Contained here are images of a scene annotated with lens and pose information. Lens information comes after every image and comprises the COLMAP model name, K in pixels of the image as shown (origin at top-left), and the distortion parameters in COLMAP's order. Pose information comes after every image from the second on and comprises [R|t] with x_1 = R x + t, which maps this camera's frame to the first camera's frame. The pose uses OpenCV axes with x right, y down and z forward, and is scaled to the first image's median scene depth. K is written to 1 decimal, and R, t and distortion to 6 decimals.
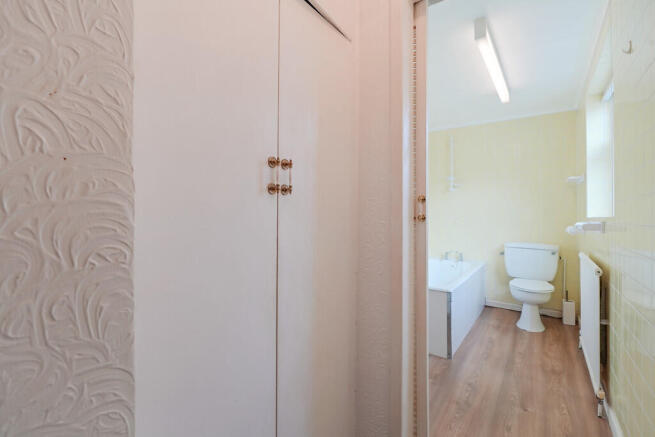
lens RADIAL K [[311.3, 0, 330.0], [0, 311.3, 198.9], [0, 0, 1]] dist [-0.003719, -0.000536]
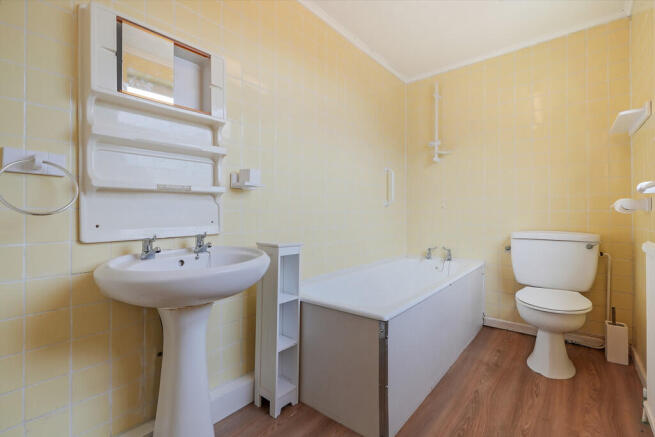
lens RADIAL K [[300.3, 0, 337.0], [0, 300.3, 211.2], [0, 0, 1]] dist [-0.001030, -0.000080]
pose [[0.997097, -0.024108, -0.072221, 0.271192], [0.026501, 0.999125, 0.032362, 0.074278], [0.071378, -0.034182, 0.996863, 0.383739]]
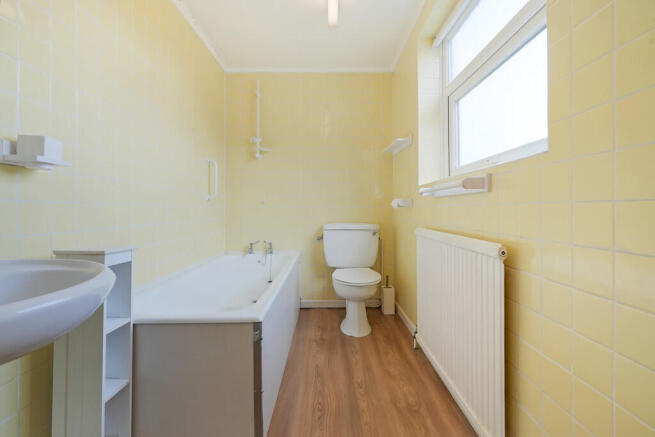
lens RADIAL K [[297.1, 0, 331.3], [0, 297.1, 207.8], [0, 0, 1]] dist [0.000132, 0.000017]
pose [[0.811451, -0.015848, 0.584206, 0.159805], [-0.010467, 0.999078, 0.041640, 0.075837], [-0.584327, -0.039904, 0.810536, 0.433016]]
